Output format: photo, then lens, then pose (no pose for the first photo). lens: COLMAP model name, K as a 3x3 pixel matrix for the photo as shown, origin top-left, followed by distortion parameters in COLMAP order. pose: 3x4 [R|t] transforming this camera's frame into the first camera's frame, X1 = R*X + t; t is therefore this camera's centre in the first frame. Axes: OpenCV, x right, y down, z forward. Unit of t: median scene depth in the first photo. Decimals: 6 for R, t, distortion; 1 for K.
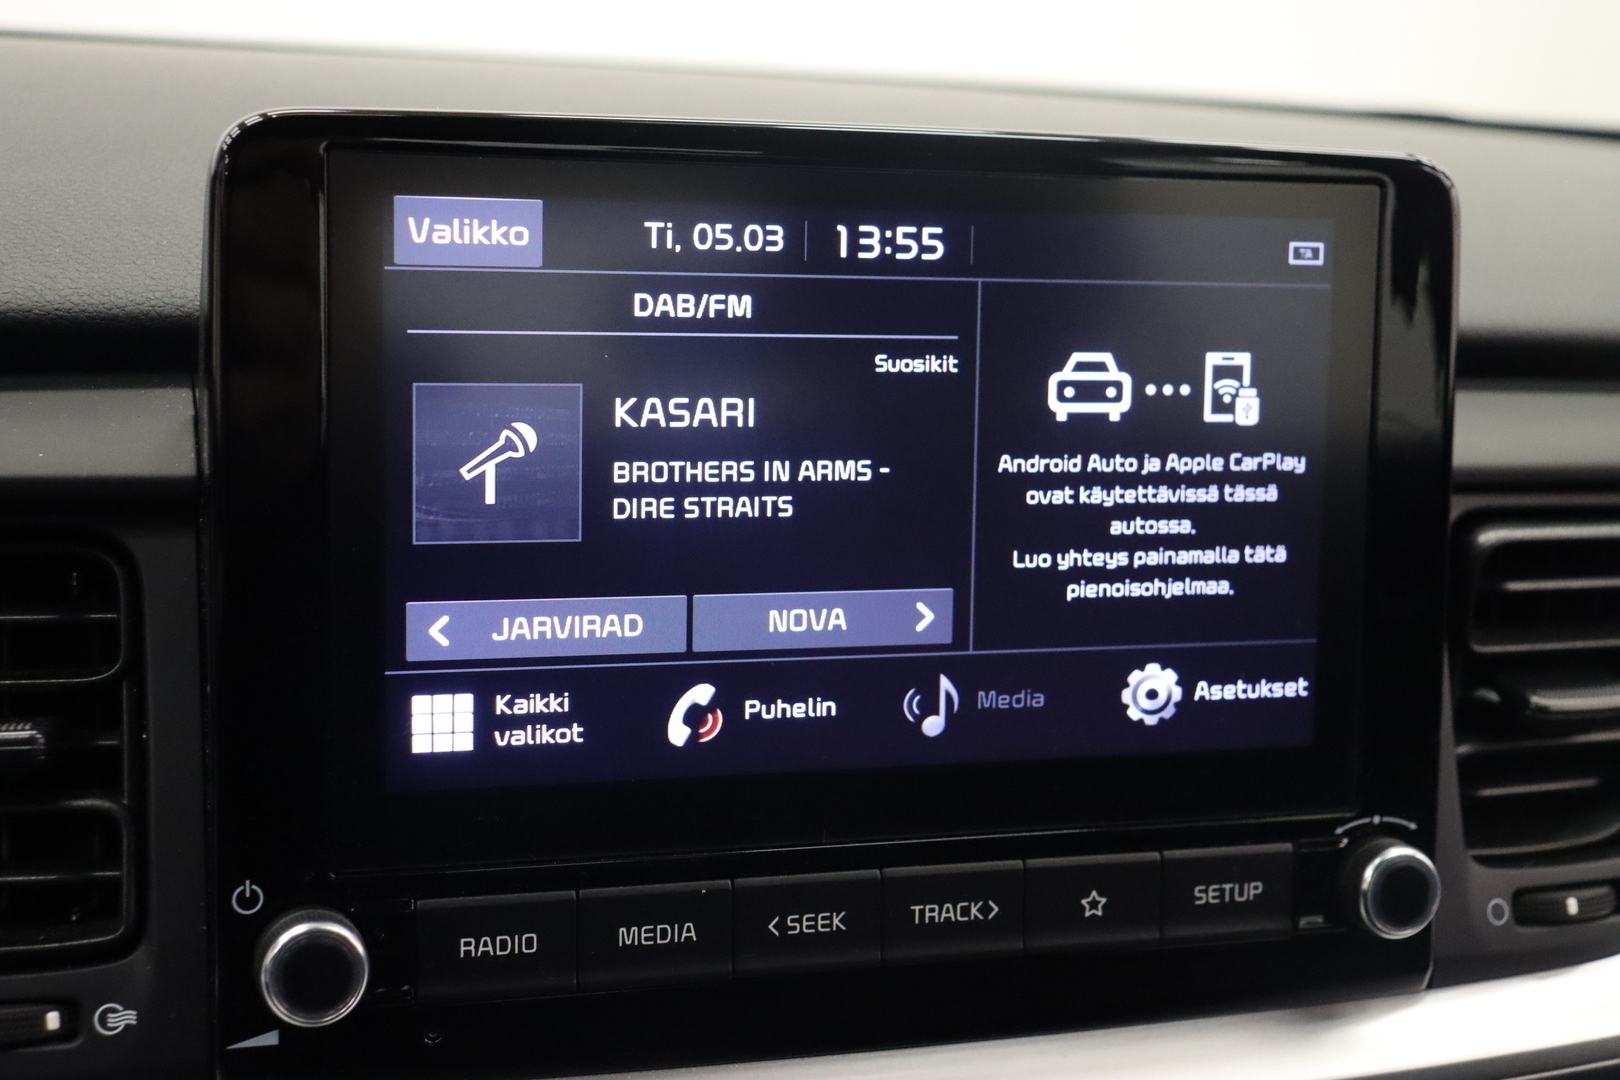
lens RADIAL K [[2410.4, 0, 816.4], [0, 2410.4, 546.8], [0, 0, 1]] dist [0.004311, 0.000000]
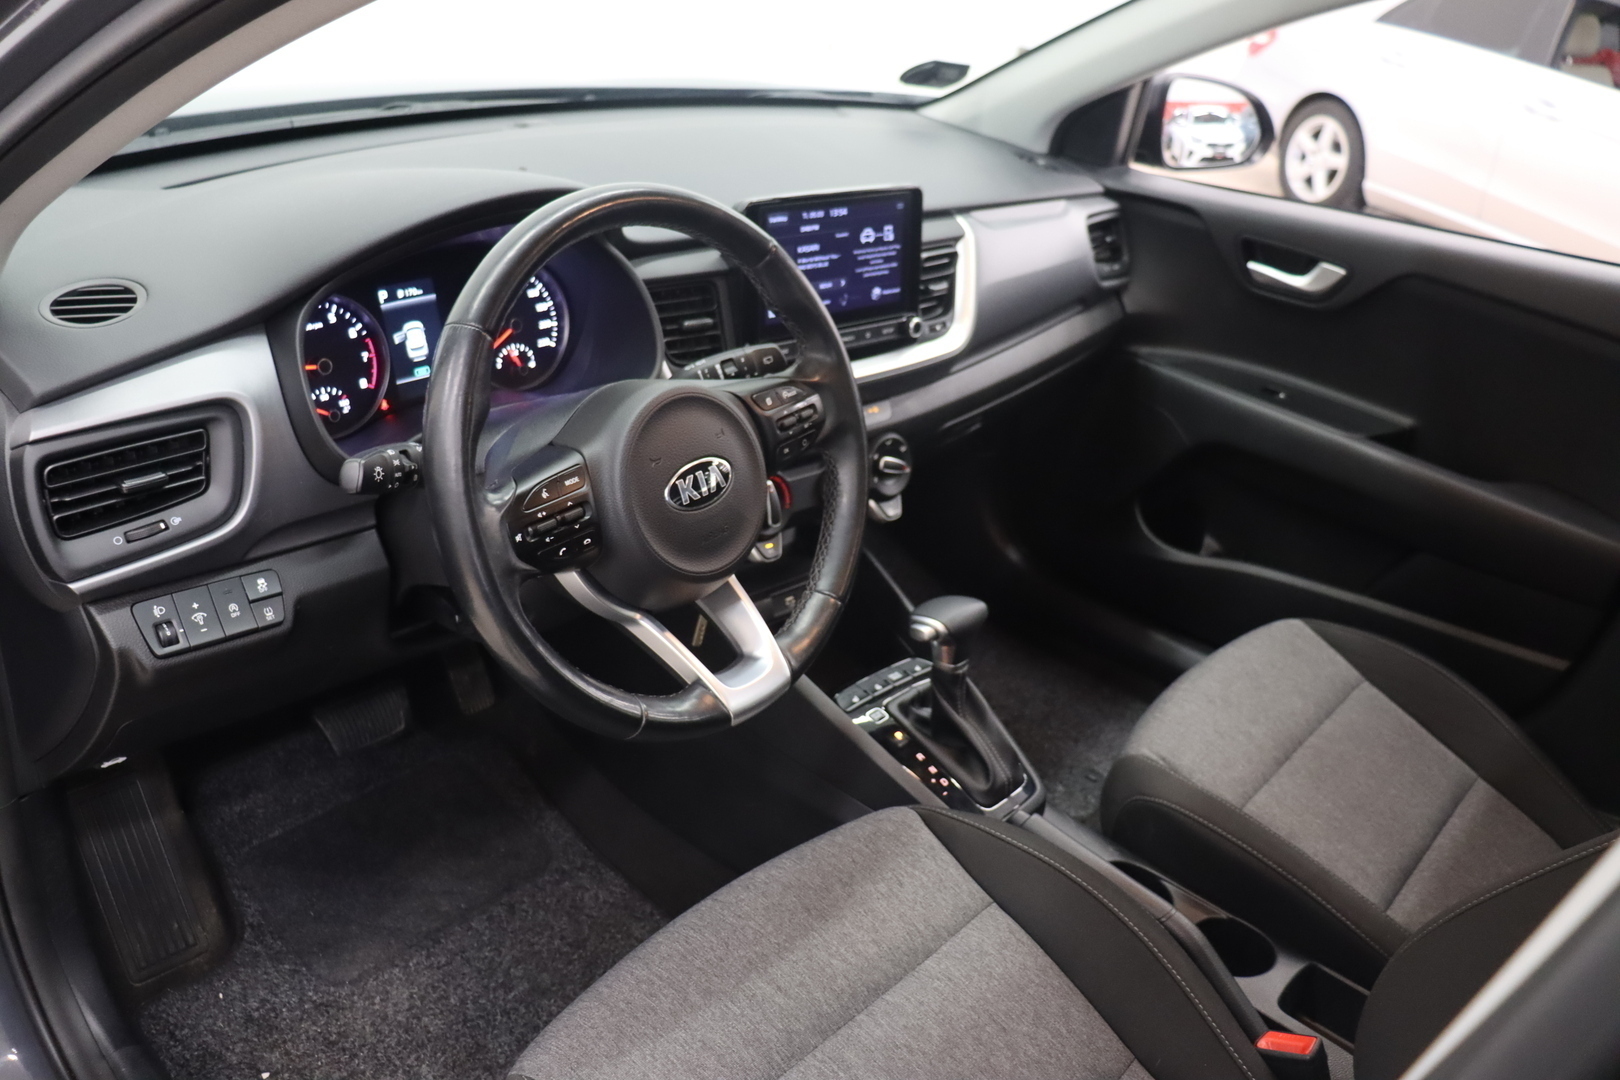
lens RADIAL K [[1317.8, 0, 814.5], [0, 1317.8, 528.5], [0, 0, 1]] dist [-0.133278, 0.001534]
pose [[0.907461, -0.158179, 0.389222, -1.203802], [0.053851, 0.962569, 0.265633, -0.217236], [-0.416671, -0.220091, 0.882012, -1.601285]]
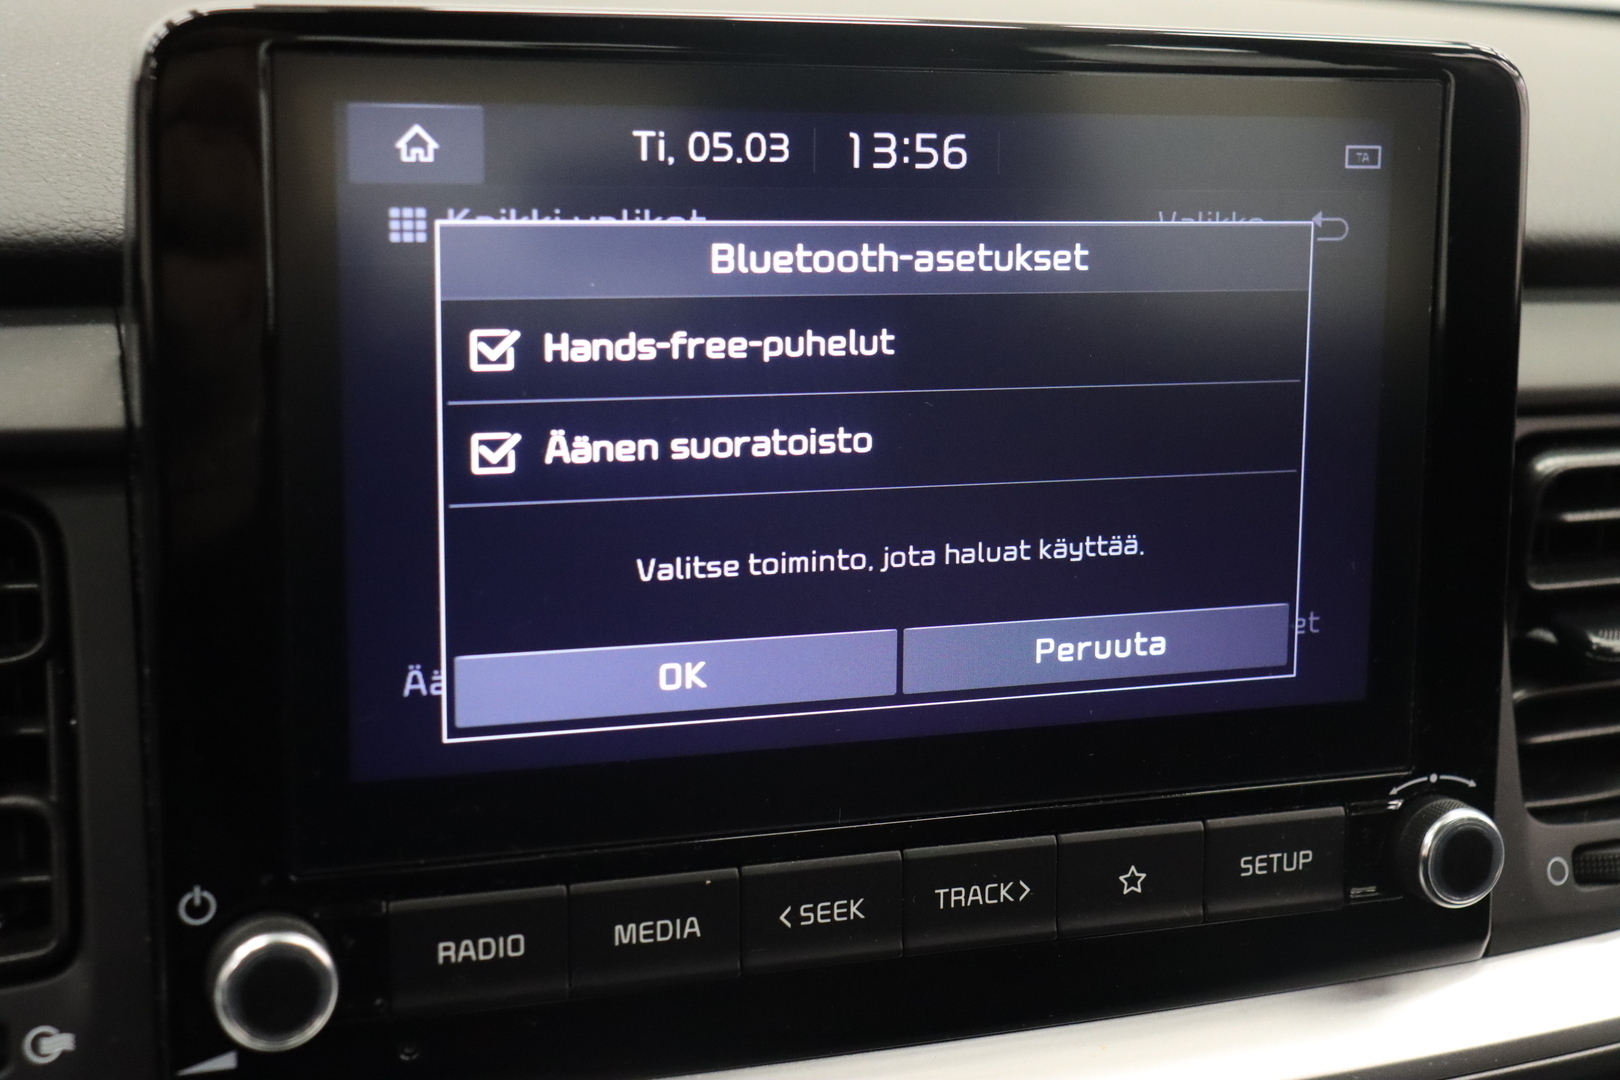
lens RADIAL K [[2409.4, 0, 807.9], [0, 2409.4, 536.5], [0, 0, 1]] dist [0.007546, 0.000000]
pose [[0.999348, -0.015440, 0.032642, -0.036062], [0.014090, 0.999052, 0.041188, -0.020927], [-0.033247, -0.040701, 0.998618, 0.107688]]
